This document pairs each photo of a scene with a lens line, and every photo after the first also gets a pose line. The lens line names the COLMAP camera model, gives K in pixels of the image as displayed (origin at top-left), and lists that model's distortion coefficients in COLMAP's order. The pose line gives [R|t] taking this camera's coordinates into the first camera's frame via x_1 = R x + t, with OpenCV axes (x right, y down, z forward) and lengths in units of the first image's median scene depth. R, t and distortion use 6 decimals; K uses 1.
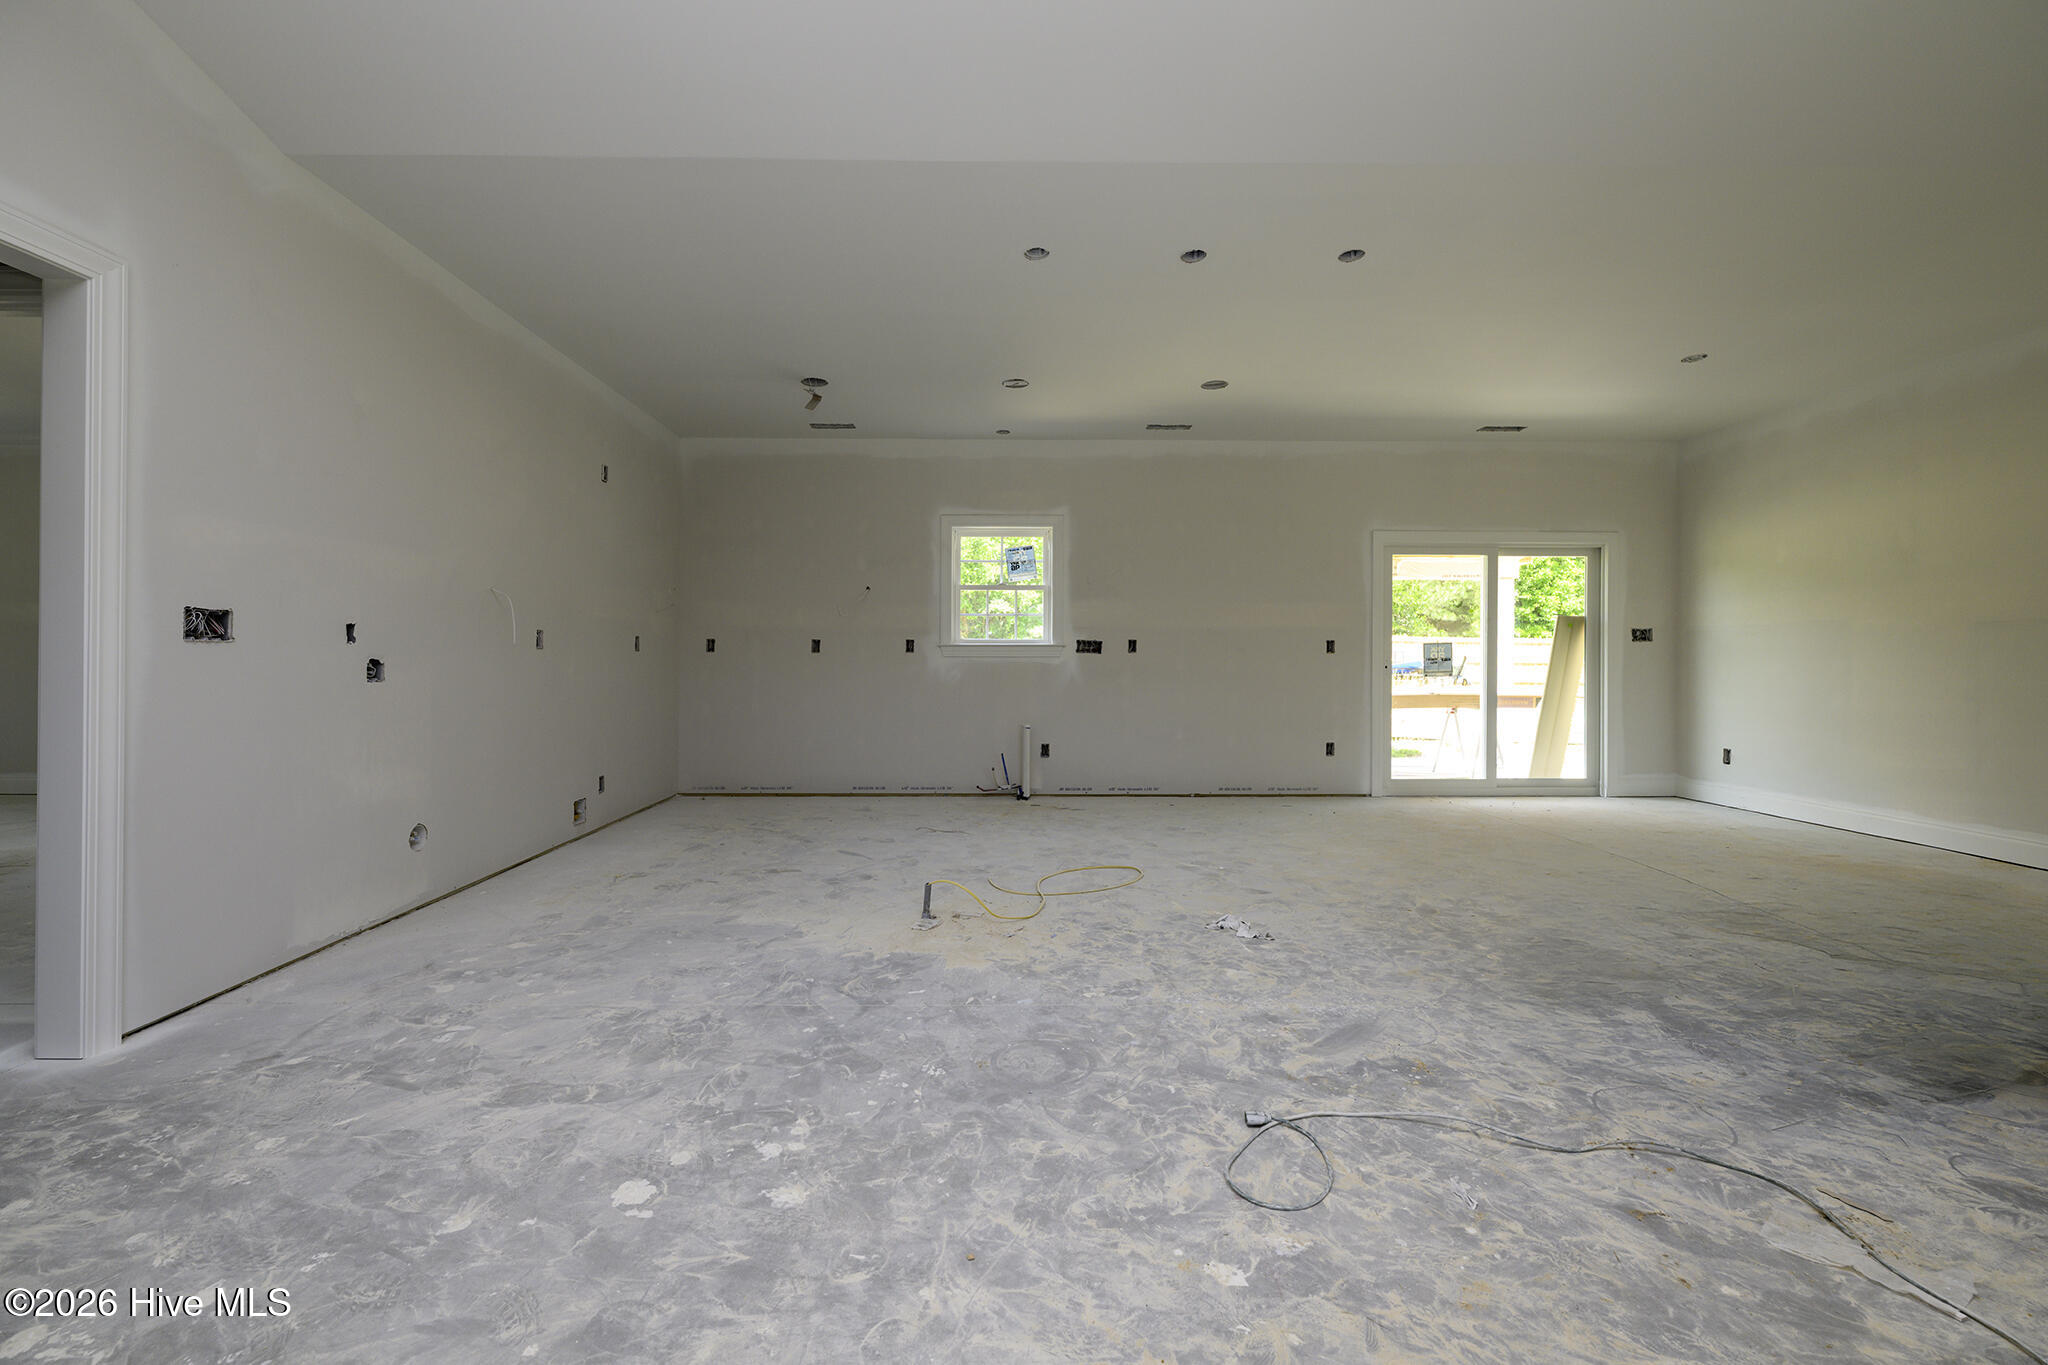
lens RADIAL K [[824.9, 0, 1044.6], [0, 824.9, 651.4], [0, 0, 1]] dist [-0.000872, -0.000209]
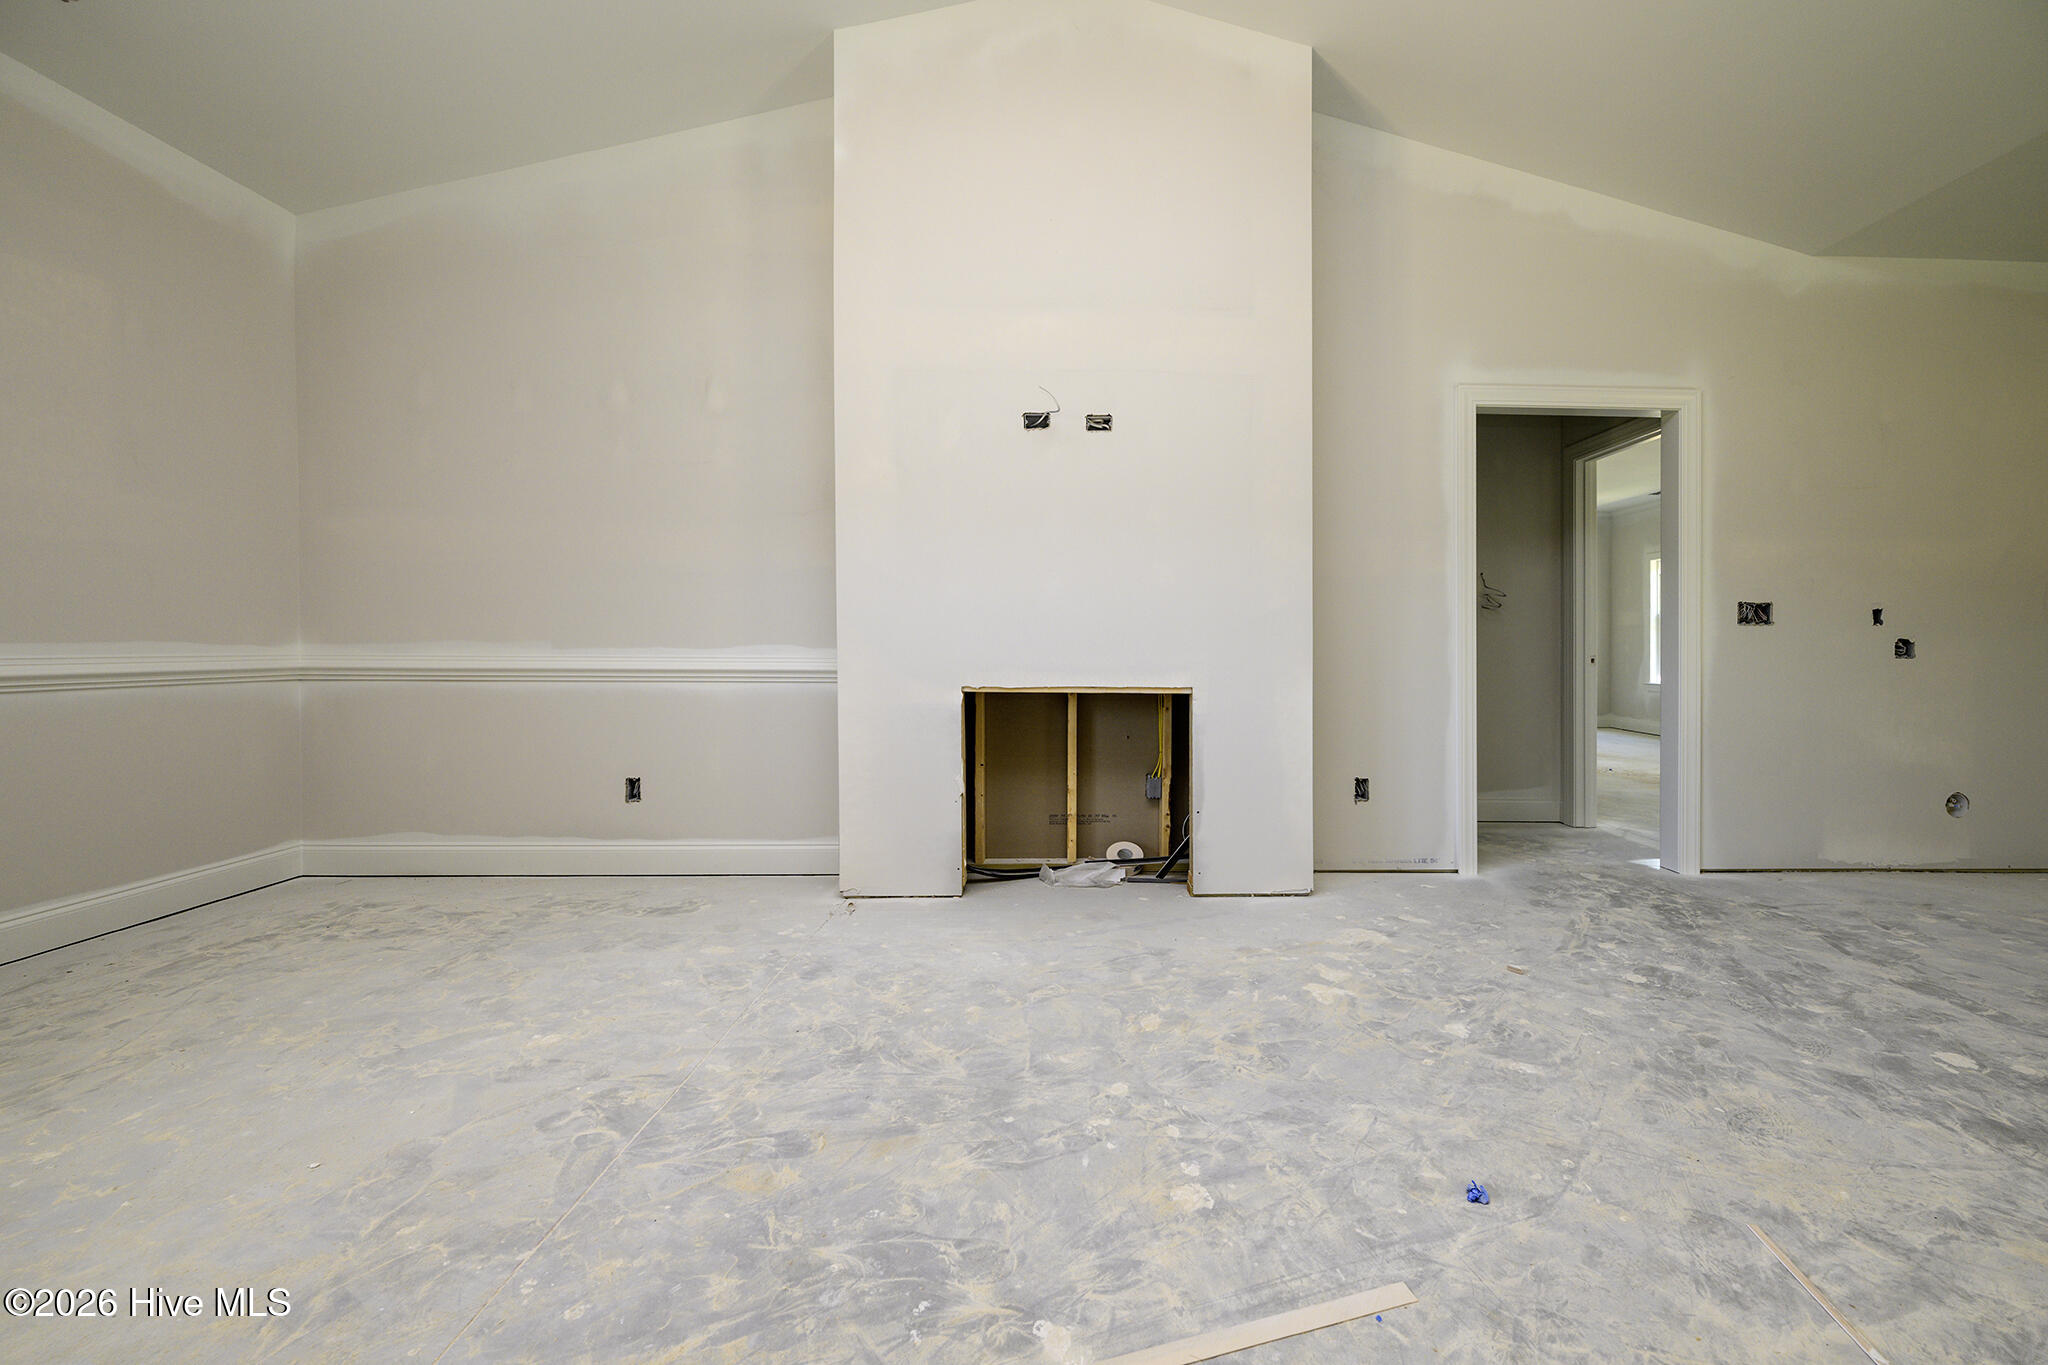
lens RADIAL K [[846.2, 0, 1062.5], [0, 846.2, 654.6], [0, 0, 1]] dist [-0.001206, -0.000058]
pose [[-0.029400, -0.001509, -0.999567, 0.534189], [0.002212, 0.999996, -0.001575, 0.040534], [0.999565, -0.002257, -0.029396, -0.188421]]
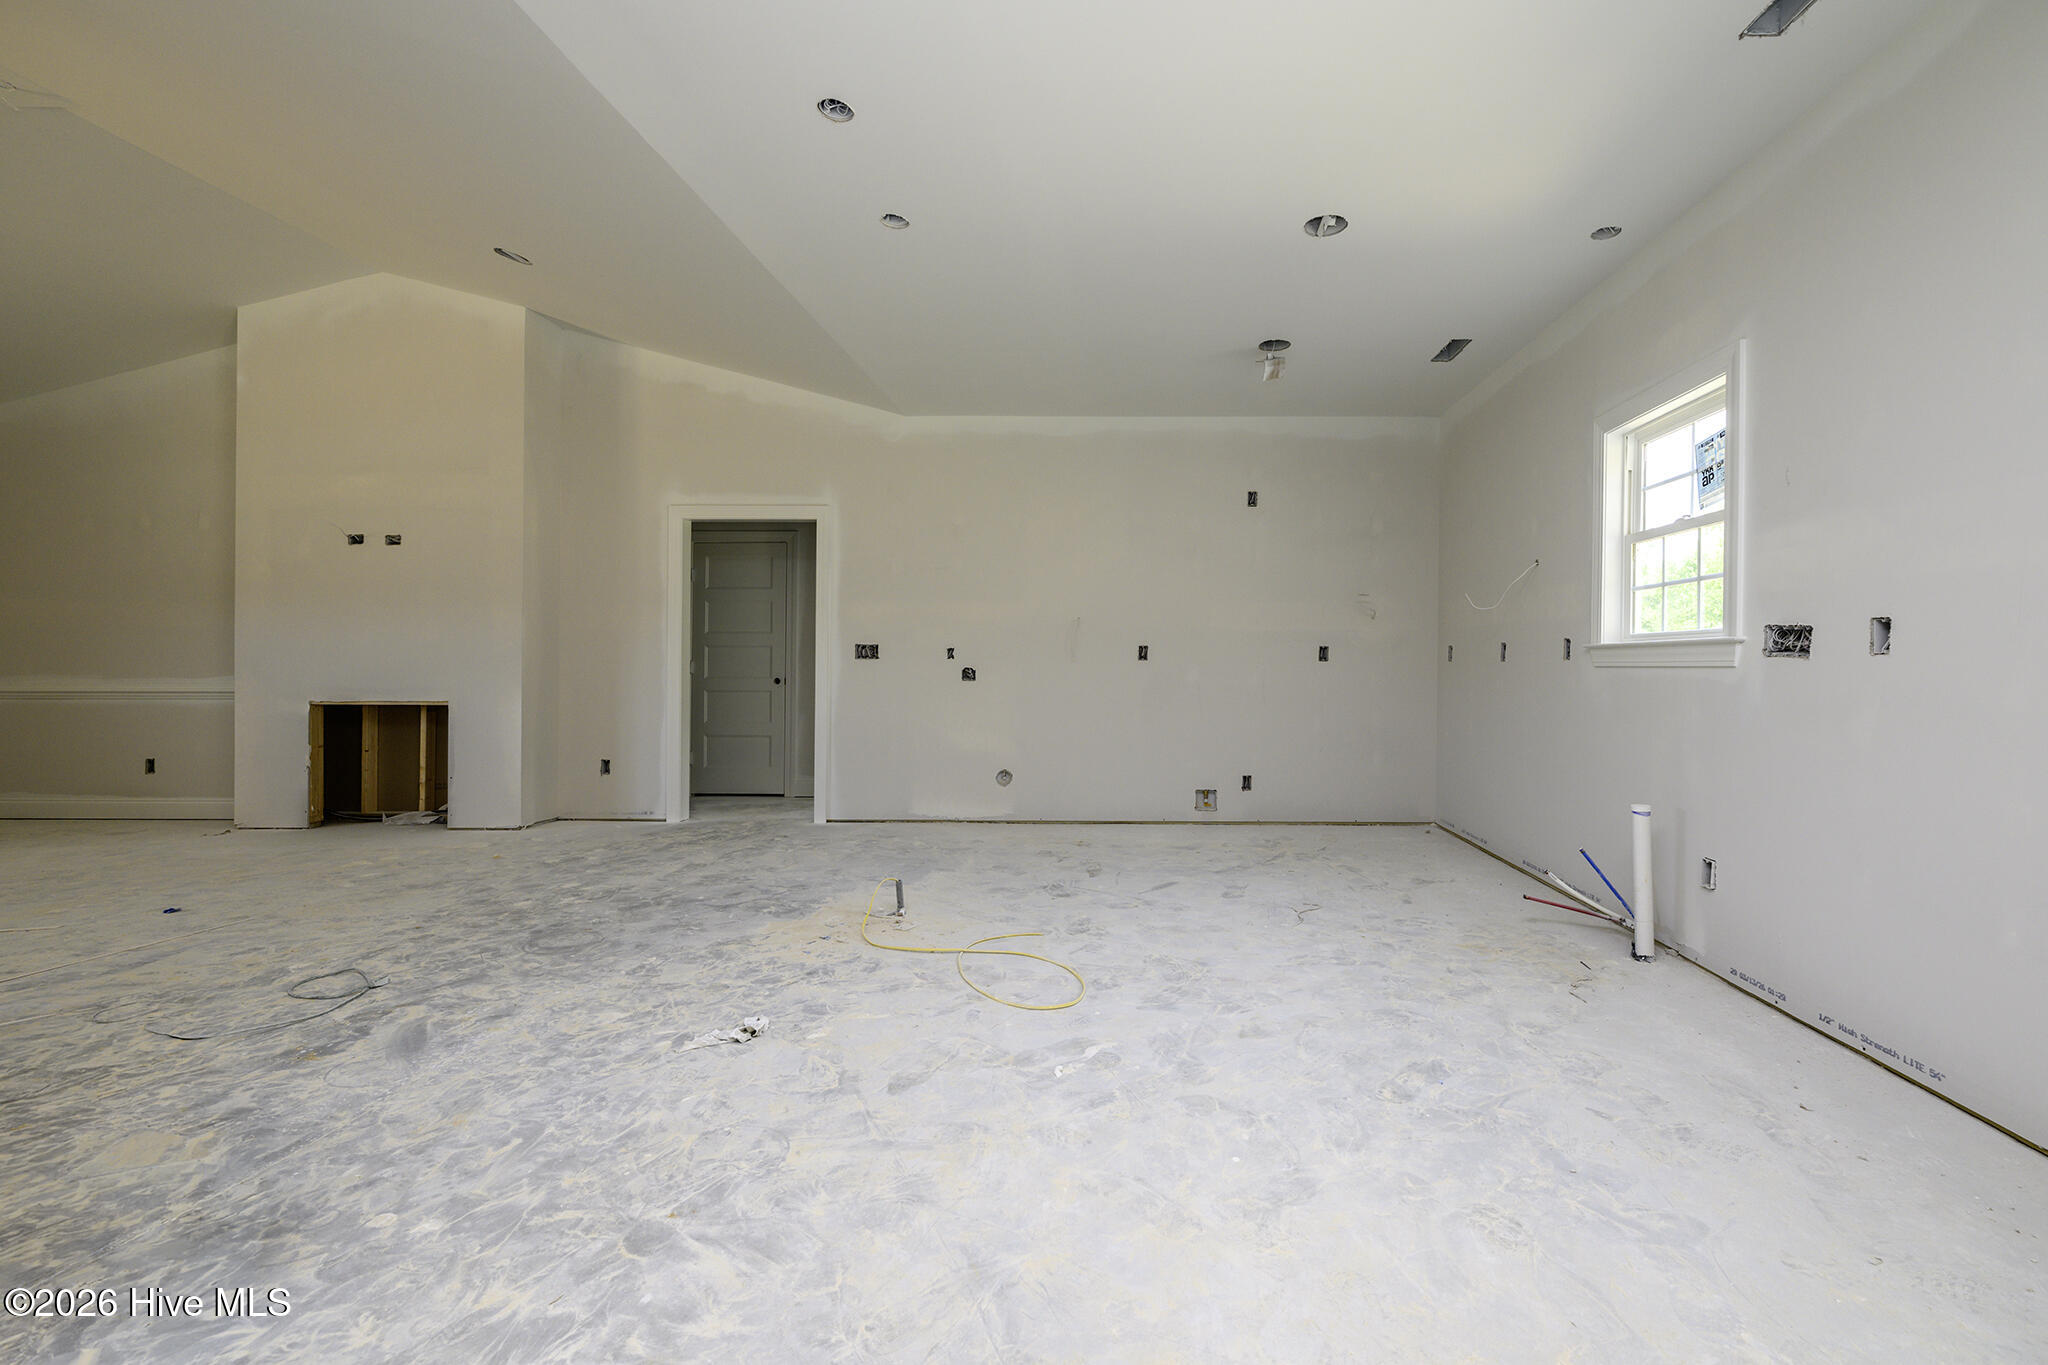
lens RADIAL K [[824.9, 0, 1044.6], [0, 824.9, 651.4], [0, 0, 1]] dist [-0.000872, -0.000209]
pose [[-0.070495, -0.019199, -0.997327, 1.206126], [0.006527, 0.999784, -0.019707, 0.013235], [0.997491, -0.007899, -0.070354, 1.677914]]
